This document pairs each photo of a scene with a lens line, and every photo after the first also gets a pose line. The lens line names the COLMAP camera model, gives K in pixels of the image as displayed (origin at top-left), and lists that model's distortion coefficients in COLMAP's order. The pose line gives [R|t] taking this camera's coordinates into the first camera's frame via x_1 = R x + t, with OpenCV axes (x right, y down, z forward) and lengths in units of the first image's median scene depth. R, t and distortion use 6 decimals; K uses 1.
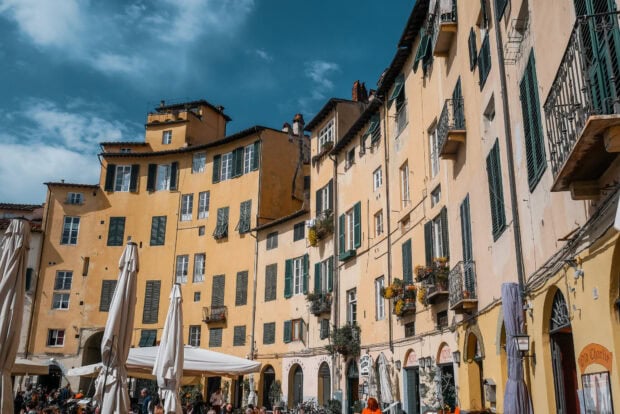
lens RADIAL K [[588.1, 0, 311.6], [0, 588.1, 207.9], [0, 0, 1]] dist [-0.016593, 0.000000]
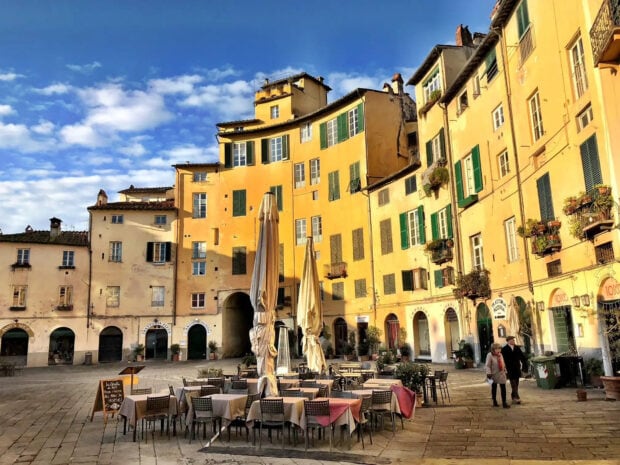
lens RADIAL K [[521.8, 0, 312.4], [0, 521.8, 227.8], [0, 0, 1]] dist [0.072559, -0.010307]
pose [[0.981499, -0.079091, -0.174366, -0.031436], [0.094816, 0.991964, 0.083767, 0.018326], [0.166339, -0.098750, 0.981111, 0.056167]]
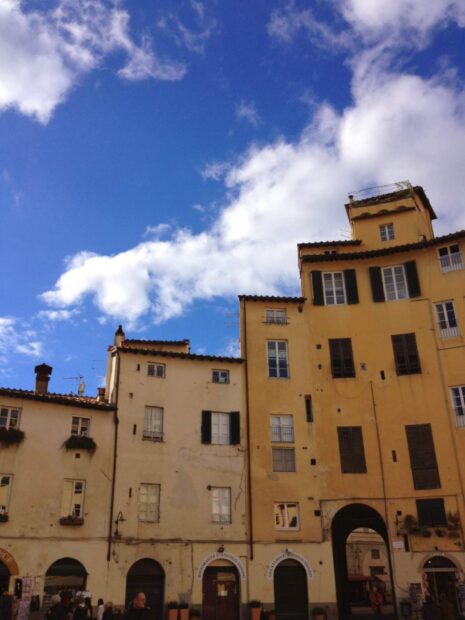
lens RADIAL K [[574.8, 0, 229.0], [0, 574.8, 312.8], [0, 0, 1]] dist [0.045487, 0.000000]
pose [[0.998876, -0.041337, -0.023194, -0.494789], [0.037720, 0.989549, -0.139178, 0.085030], [0.028705, 0.138147, 0.989996, 0.326099]]
